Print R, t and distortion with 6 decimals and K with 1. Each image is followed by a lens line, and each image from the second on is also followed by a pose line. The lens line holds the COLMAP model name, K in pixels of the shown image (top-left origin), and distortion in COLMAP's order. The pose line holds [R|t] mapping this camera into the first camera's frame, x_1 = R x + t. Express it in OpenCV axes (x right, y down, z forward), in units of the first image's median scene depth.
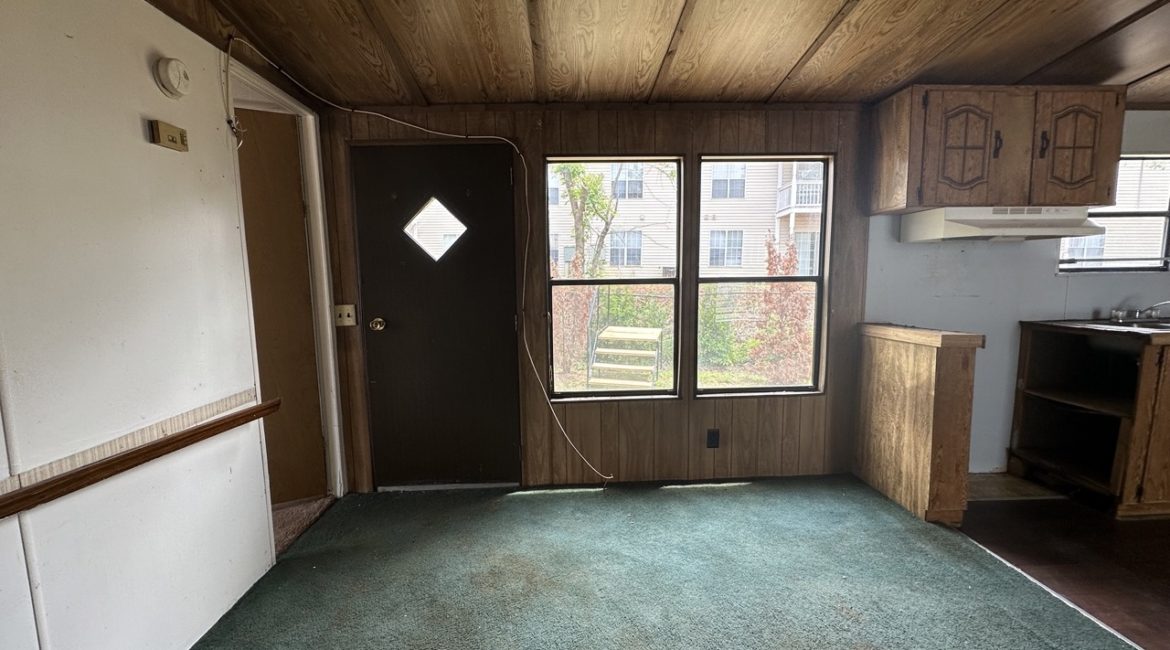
lens RADIAL K [[458.9, 0, 585.3], [0, 458.9, 323.4], [0, 0, 1]] dist [-0.001531, 0.000014]
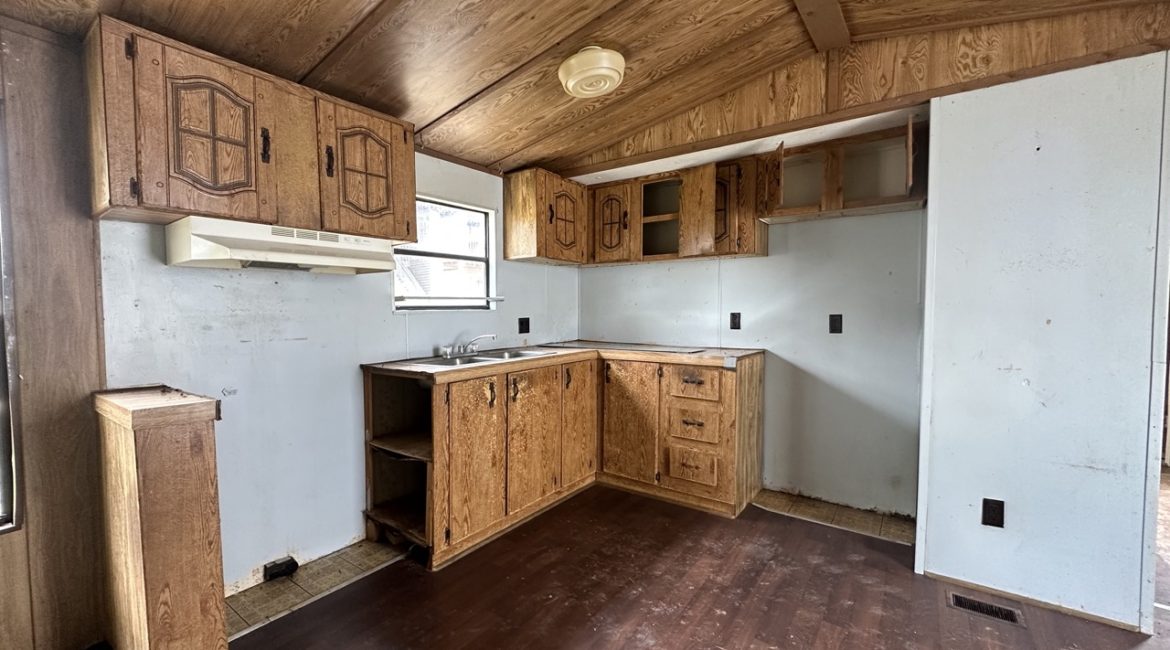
lens RADIAL K [[458.9, 0, 582.3], [0, 458.9, 322.6], [0, 0, 1]] dist [-0.001531, 0.000014]
pose [[0.623137, -0.018166, 0.781901, 0.617470], [0.082358, 0.995696, -0.042502, -0.015254], [-0.777764, 0.090880, 0.621952, 0.127797]]
